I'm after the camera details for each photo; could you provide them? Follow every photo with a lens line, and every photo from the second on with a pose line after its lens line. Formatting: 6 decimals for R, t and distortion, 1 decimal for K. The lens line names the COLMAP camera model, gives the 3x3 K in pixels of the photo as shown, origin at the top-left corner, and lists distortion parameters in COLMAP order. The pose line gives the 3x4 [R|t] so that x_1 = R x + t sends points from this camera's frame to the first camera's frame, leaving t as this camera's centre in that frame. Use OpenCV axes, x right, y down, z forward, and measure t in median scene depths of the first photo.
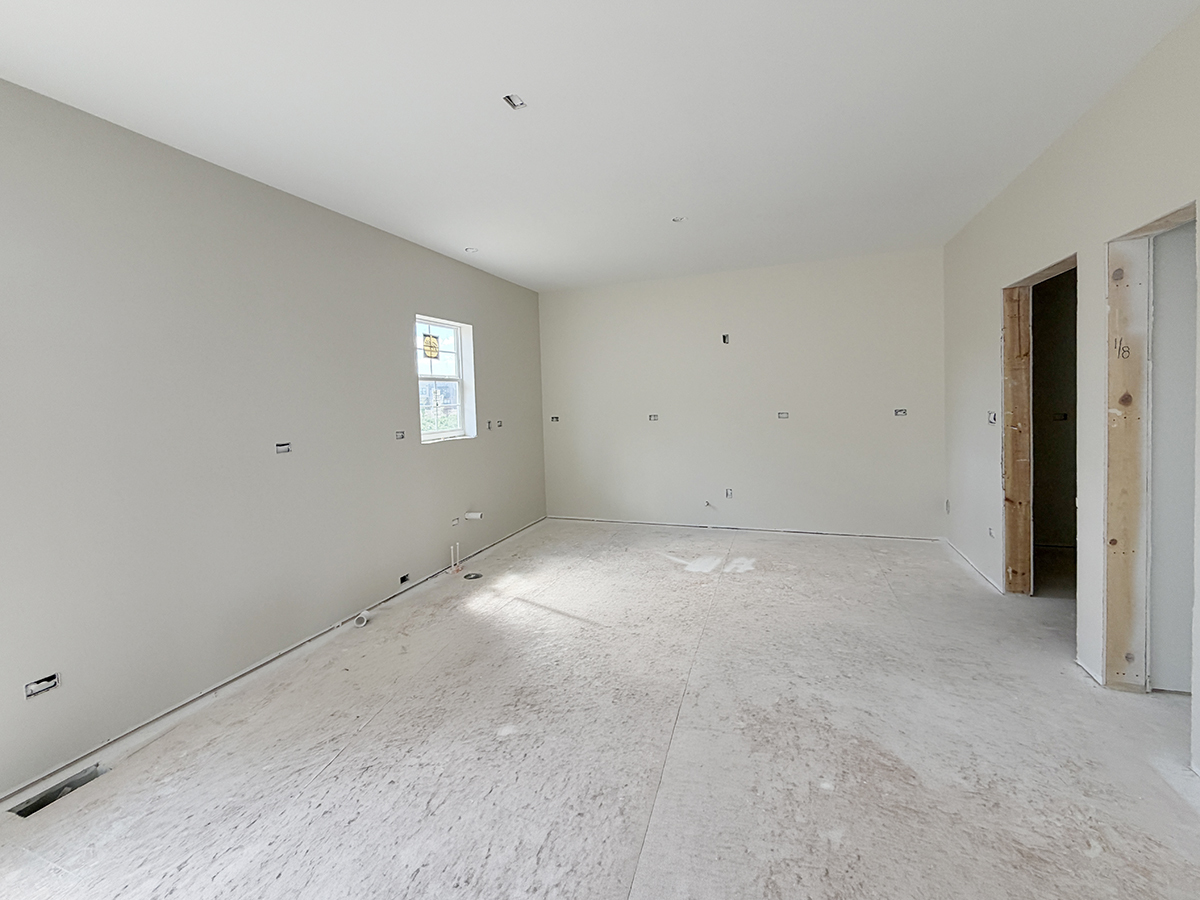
lens RADIAL K [[510.8, 0, 597.0], [0, 510.8, 417.1], [0, 0, 1]] dist [0.000169, 0.000040]
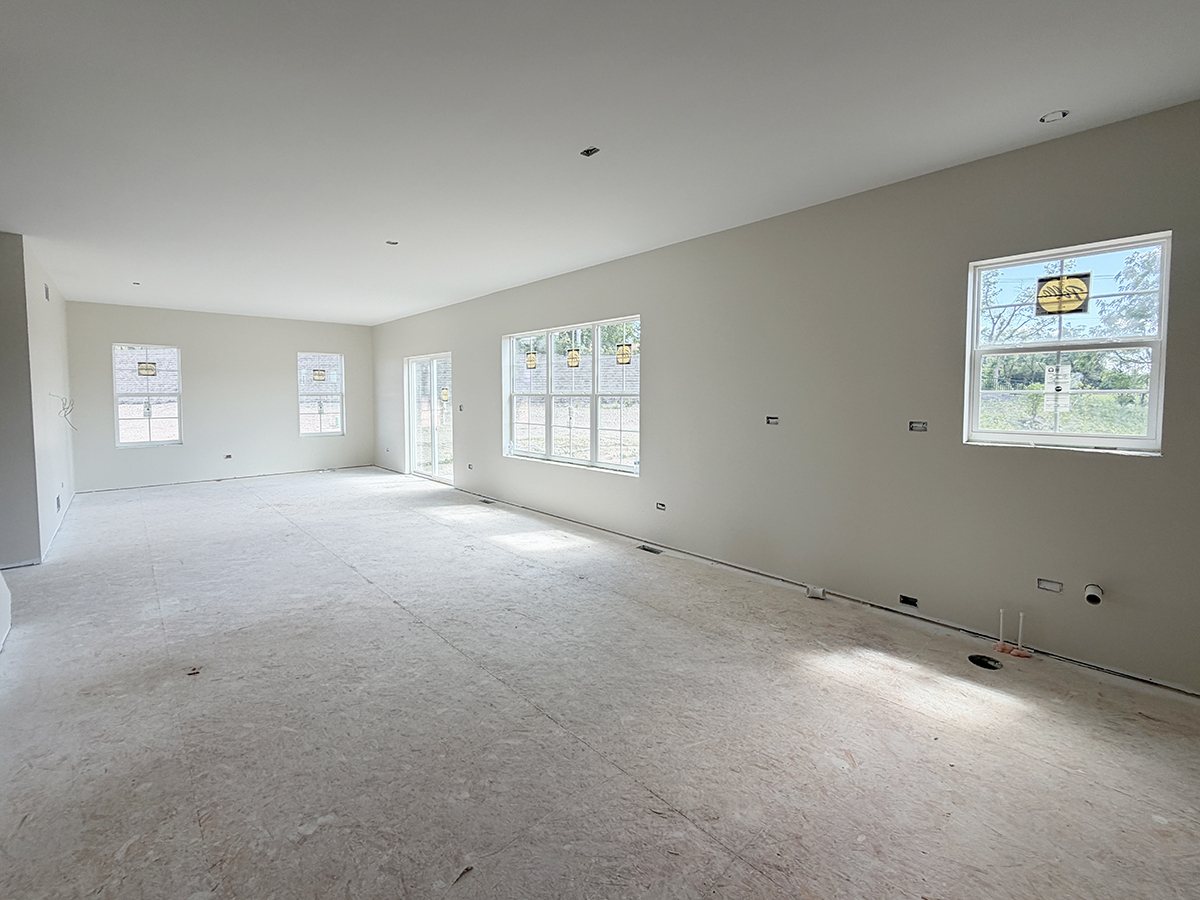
lens RADIAL K [[510.8, 0, 597.0], [0, 510.8, 417.1], [0, 0, 1]] dist [0.000169, 0.000040]
pose [[-0.448620, 0.077021, -0.890397, 0.518744], [-0.013737, 0.995568, 0.093040, -0.044167], [0.893617, 0.053971, -0.445574, 0.838982]]
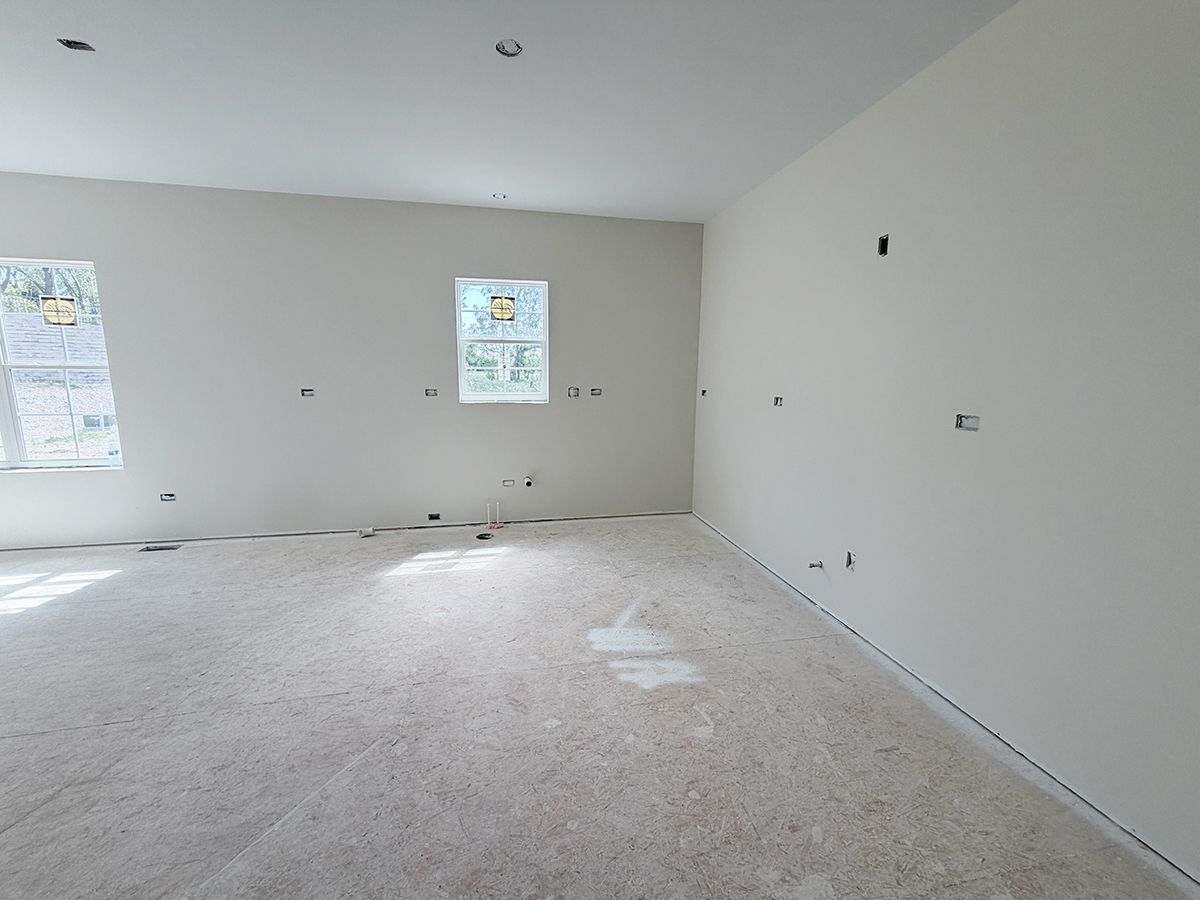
lens RADIAL K [[480.9, 0, 596.1], [0, 480.9, 448.8], [0, 0, 1]] dist [-0.000182, -0.000083]
pose [[0.529813, 0.171677, -0.830557, 0.654010], [-0.055182, 0.984201, 0.168235, -0.037891], [0.846317, -0.043302, 0.530916, 0.685742]]
